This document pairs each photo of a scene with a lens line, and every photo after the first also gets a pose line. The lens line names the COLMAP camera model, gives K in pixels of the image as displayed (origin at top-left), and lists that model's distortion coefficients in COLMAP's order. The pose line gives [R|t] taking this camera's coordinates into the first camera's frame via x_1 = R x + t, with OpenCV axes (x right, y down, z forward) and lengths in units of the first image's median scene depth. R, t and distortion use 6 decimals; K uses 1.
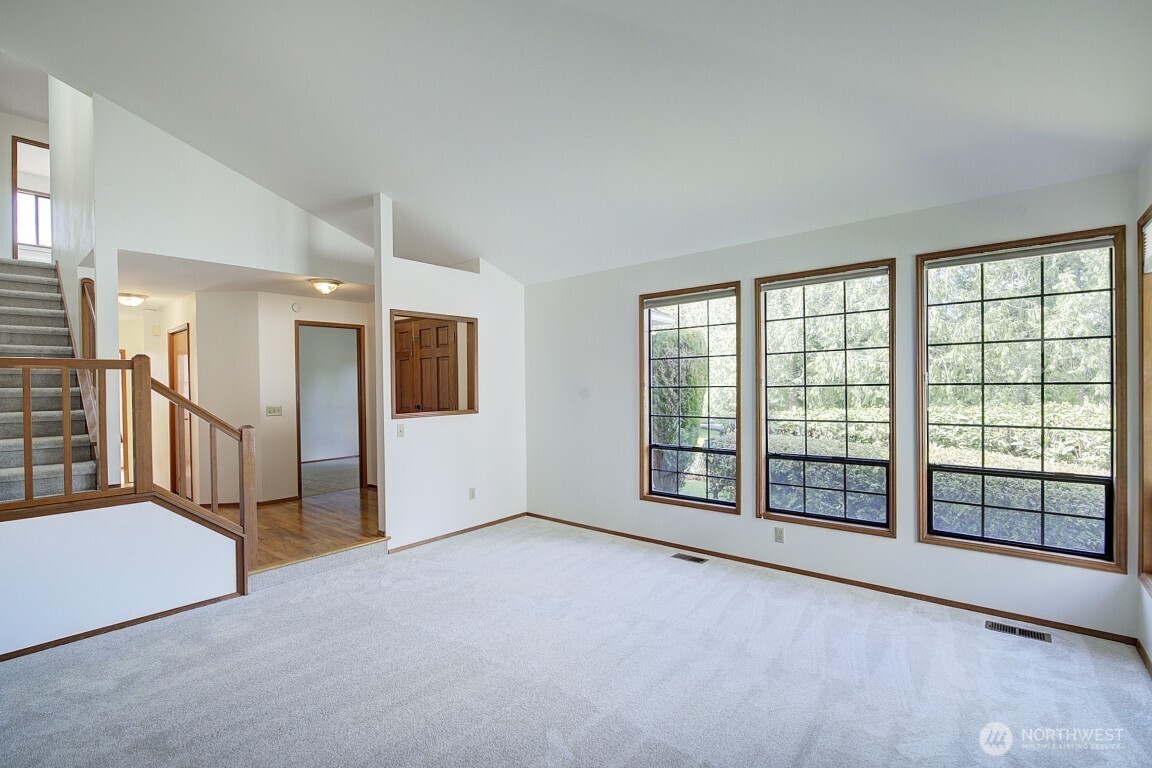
lens RADIAL K [[509.2, 0, 576.0], [0, 509.2, 384.0], [0, 0, 1]] dist [-0.018300, -0.000212]
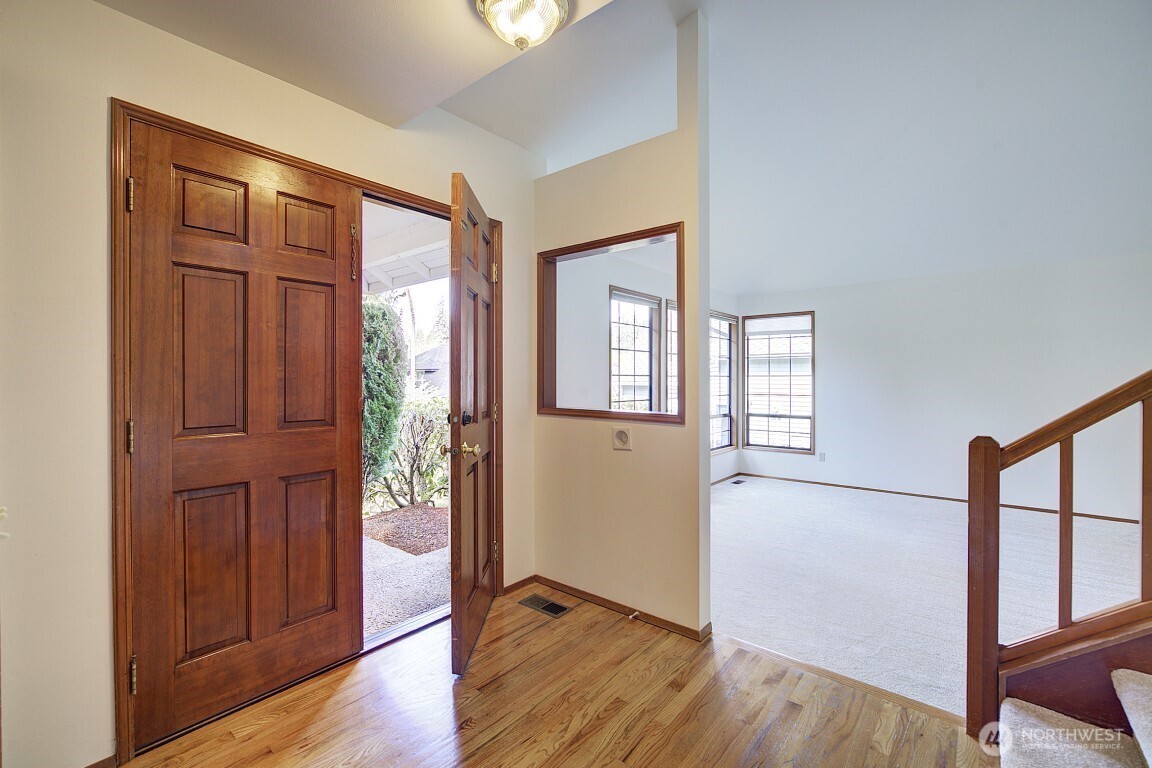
lens RADIAL K [[501.5, 0, 574.5], [0, 501.5, 381.1], [0, 0, 1]] dist [-0.017832, 0.004538]
pose [[-0.019957, 0.012550, 0.999722, -1.029021], [-0.006144, 0.999901, -0.012675, 0.036571], [-0.999782, -0.006396, -0.019878, 1.288903]]
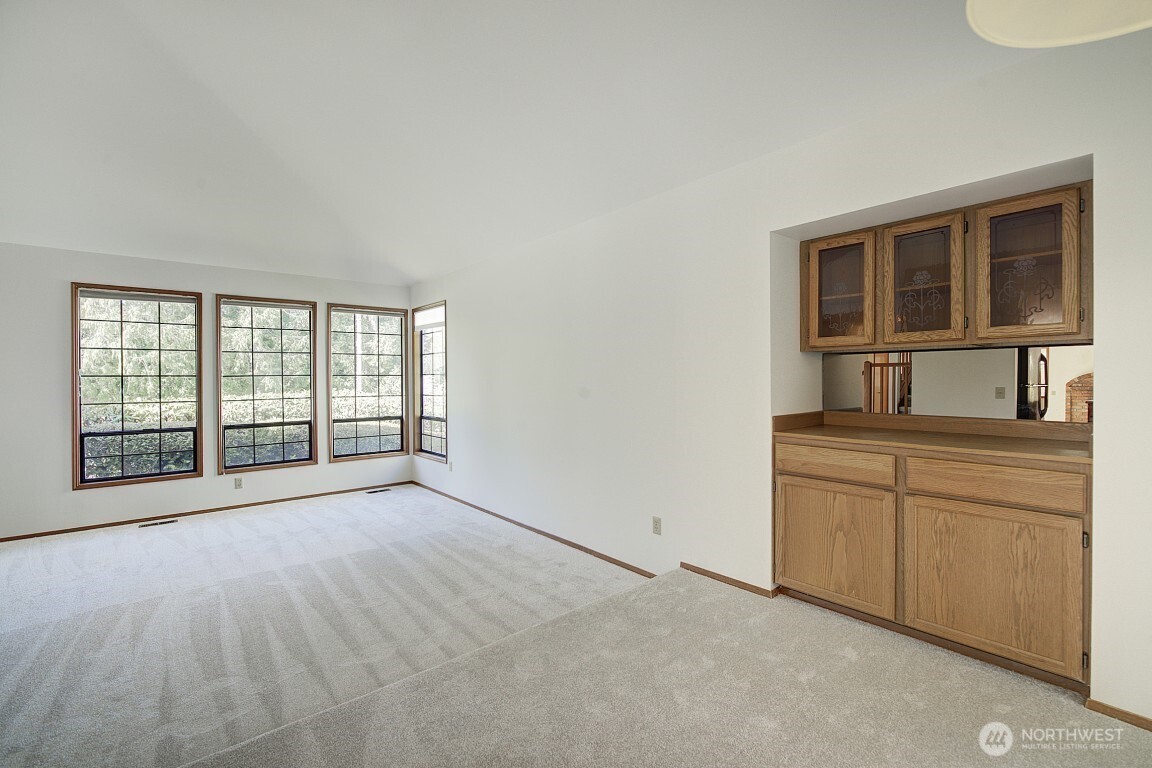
lens RADIAL K [[501.5, 0, 574.5], [0, 501.5, 381.1], [0, 0, 1]] dist [-0.017832, 0.004538]
pose [[0.165844, 0.013493, 0.986060, -0.776224], [-0.001458, 0.999909, -0.013438, 0.032828], [-0.986151, 0.000791, 0.165848, -0.134801]]
